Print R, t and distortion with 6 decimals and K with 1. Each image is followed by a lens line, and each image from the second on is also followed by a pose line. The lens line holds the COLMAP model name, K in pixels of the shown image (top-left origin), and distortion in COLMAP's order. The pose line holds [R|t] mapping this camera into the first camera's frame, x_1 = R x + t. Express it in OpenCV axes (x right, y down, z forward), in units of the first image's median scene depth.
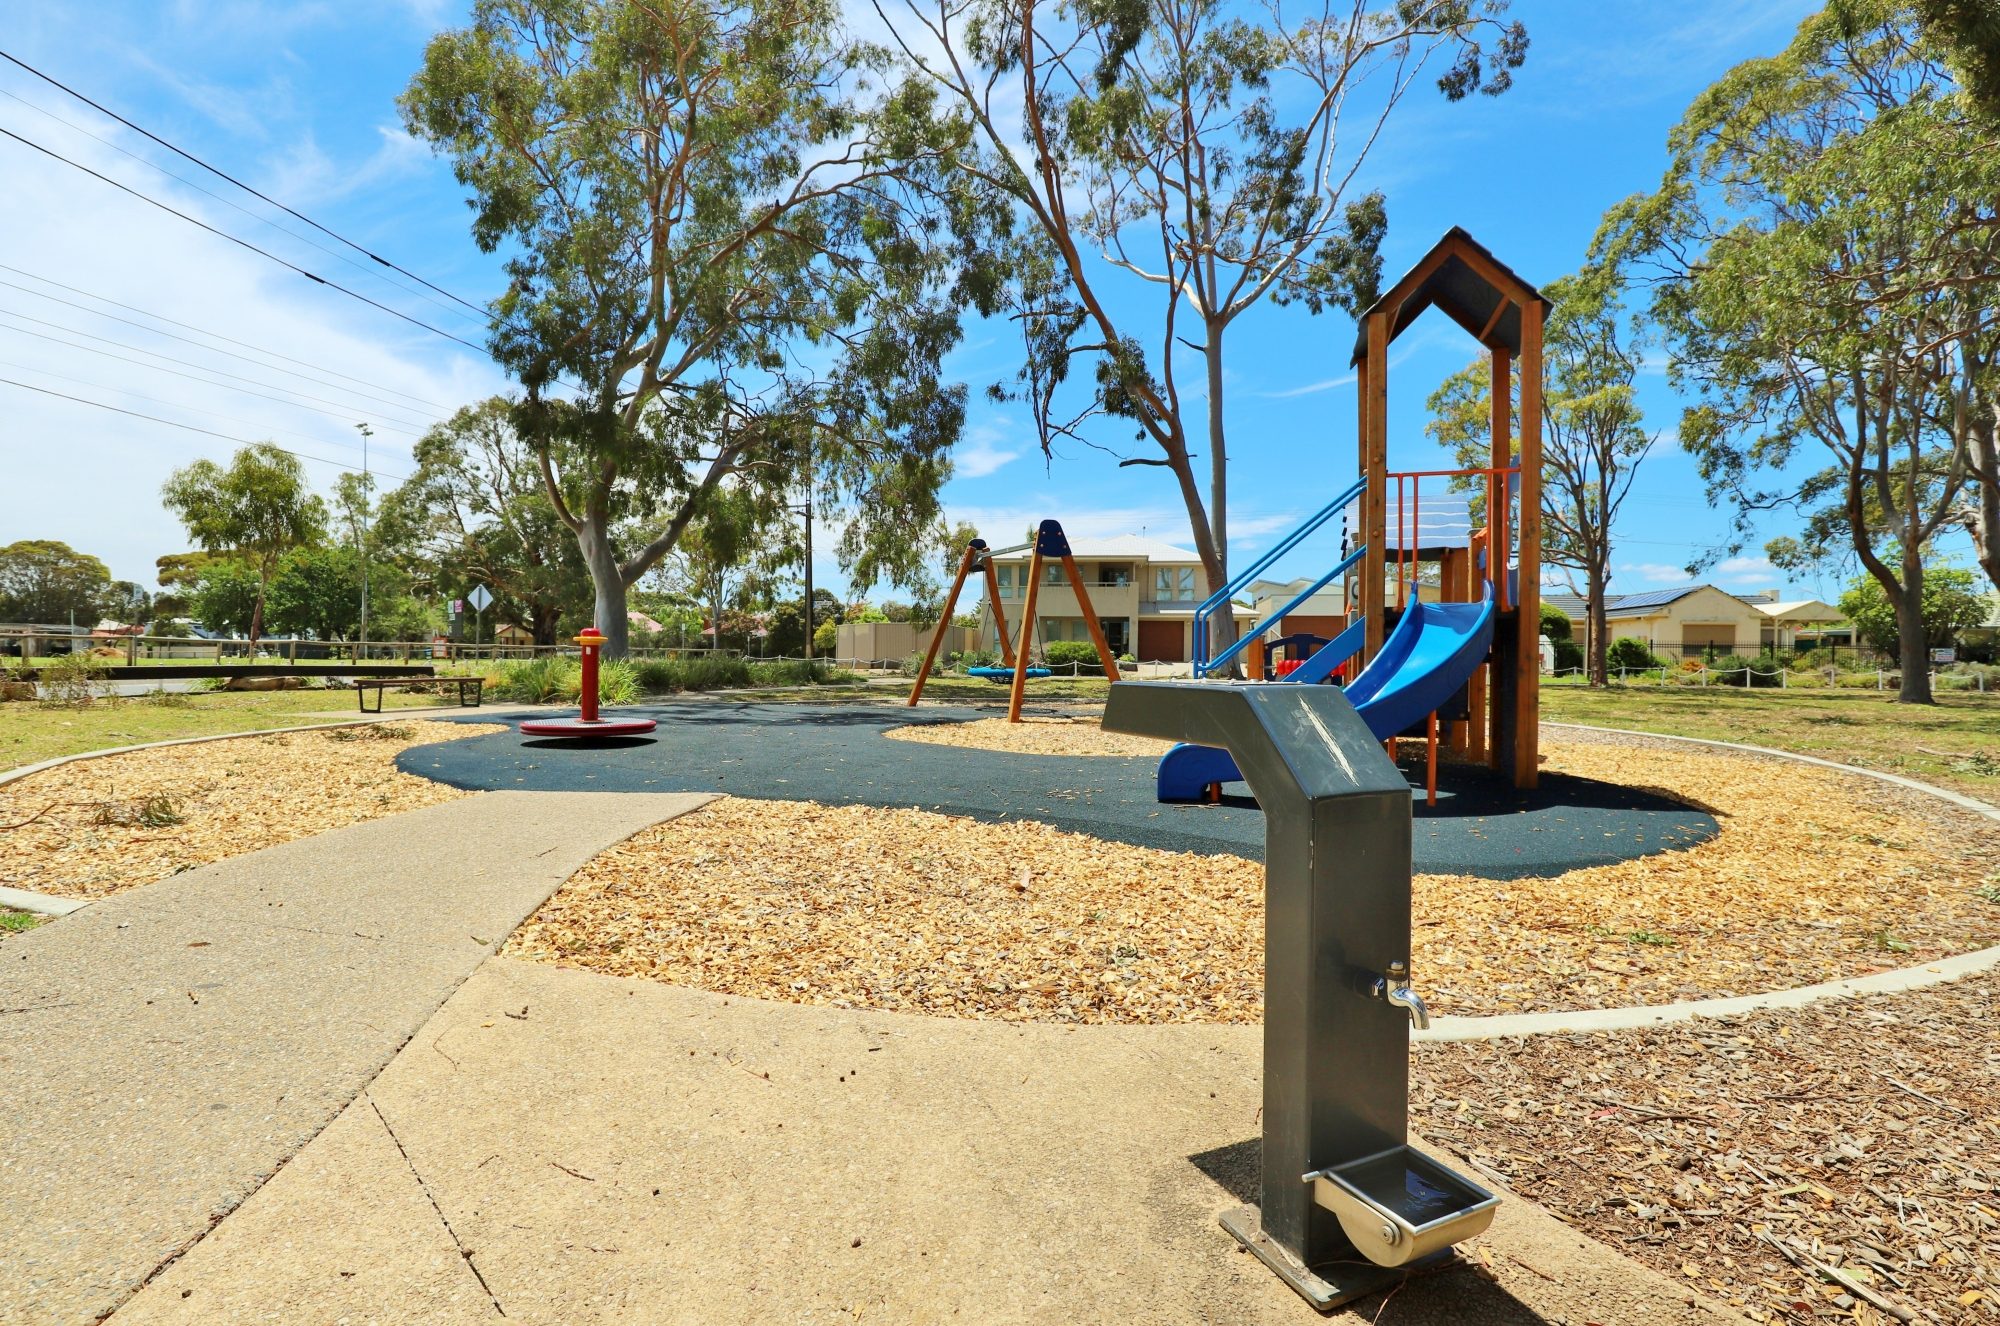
lens RADIAL K [[942.0, 0, 1004.0], [0, 942.0, 661.2], [0, 0, 1]] dist [-0.042416, 0.010149]
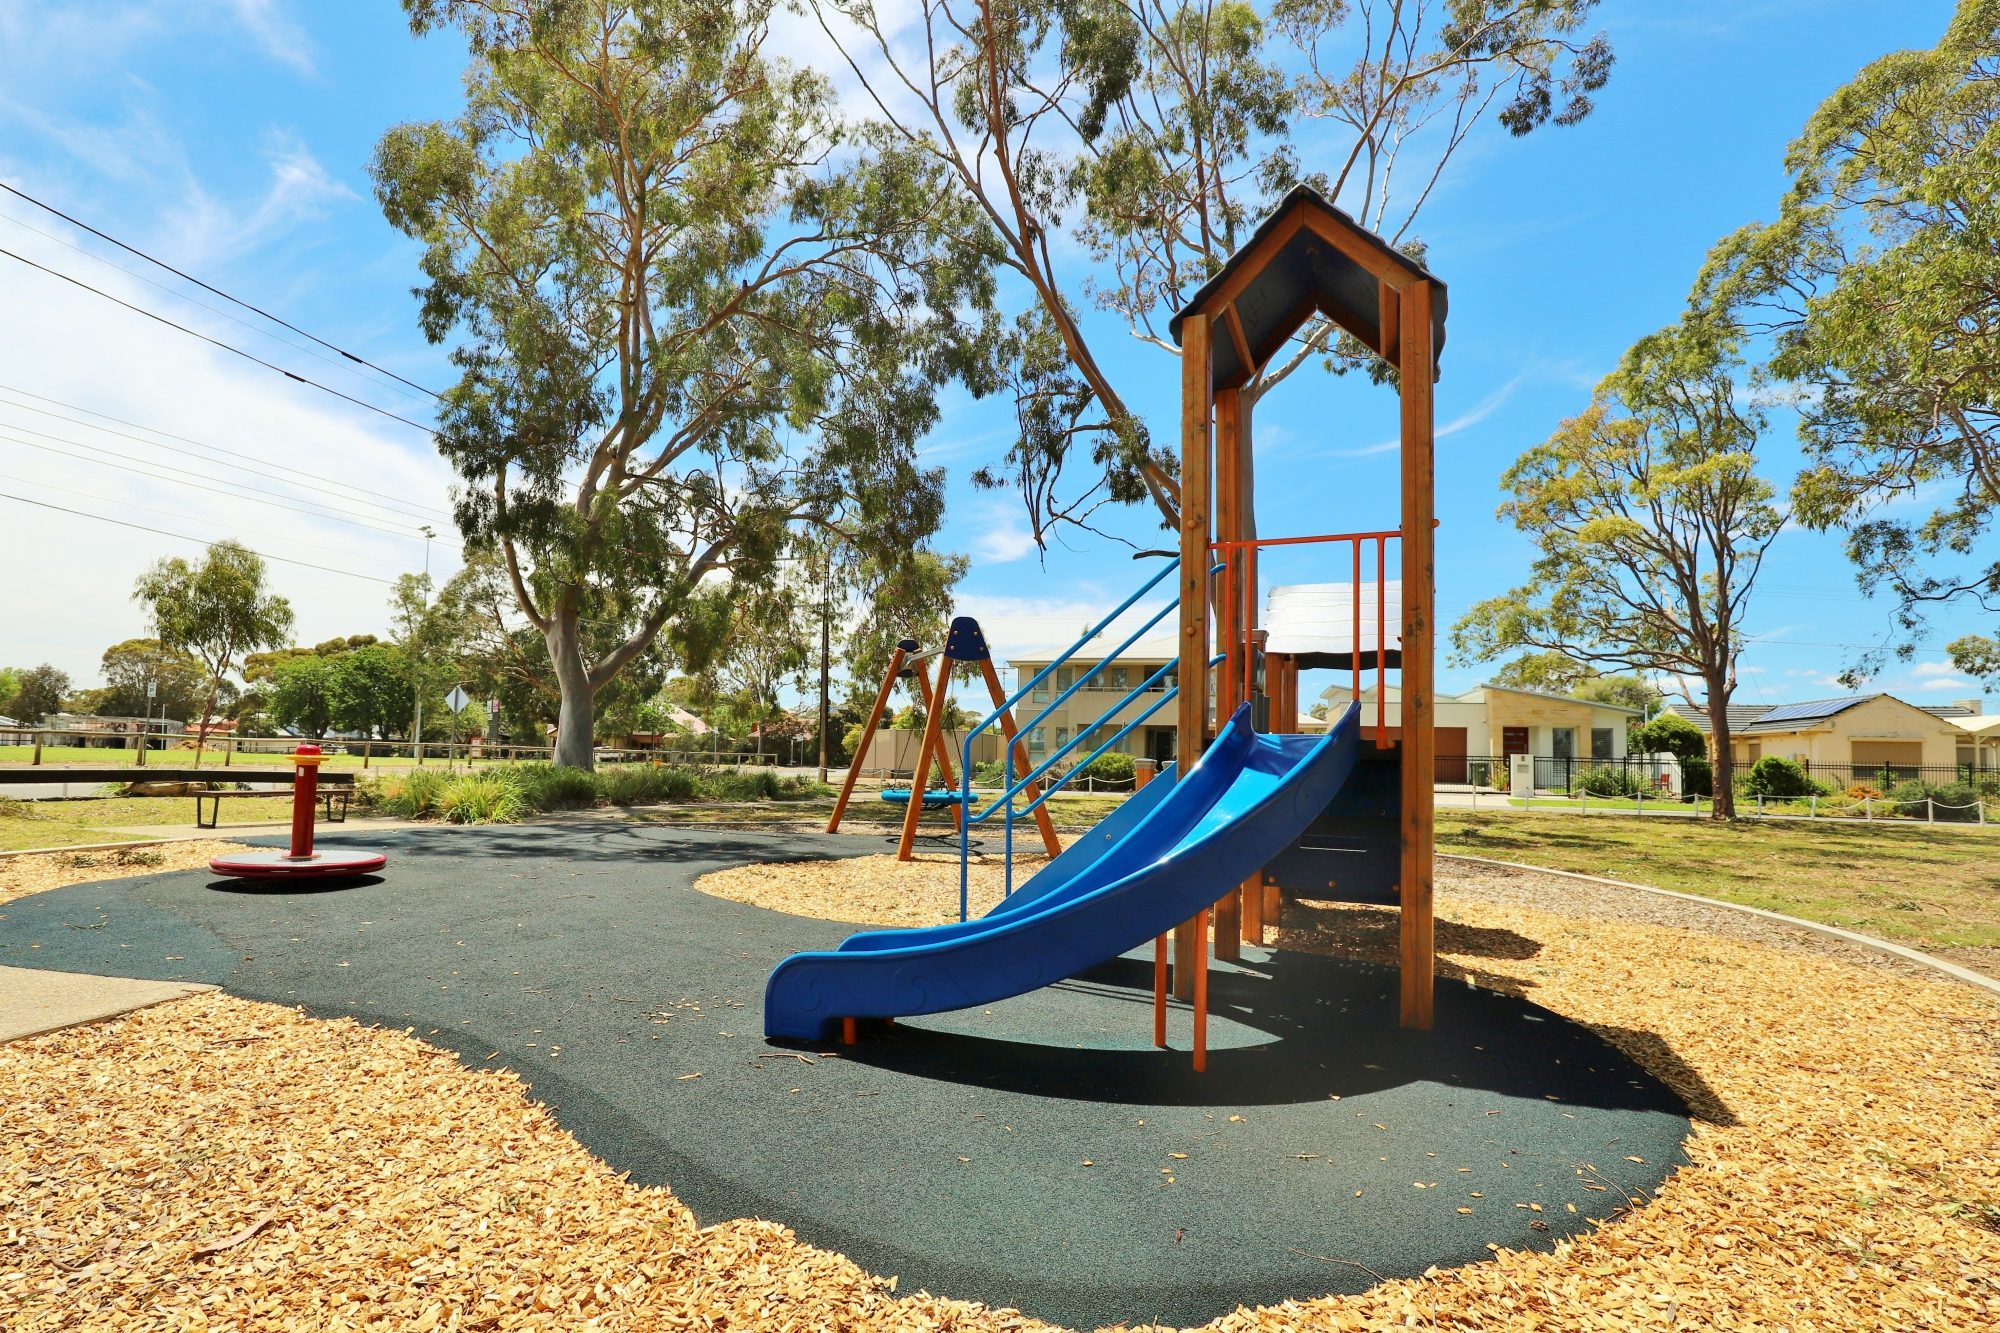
lens RADIAL K [[984.9, 0, 951.9], [0, 984.9, 703.0], [0, 0, 1]] dist [-0.039463, 0.008984]
pose [[0.991334, 0.008527, -0.131085, 0.076315], [-0.017056, 0.997799, -0.064079, -0.008514], [0.130251, 0.065759, 0.989298, 0.065714]]
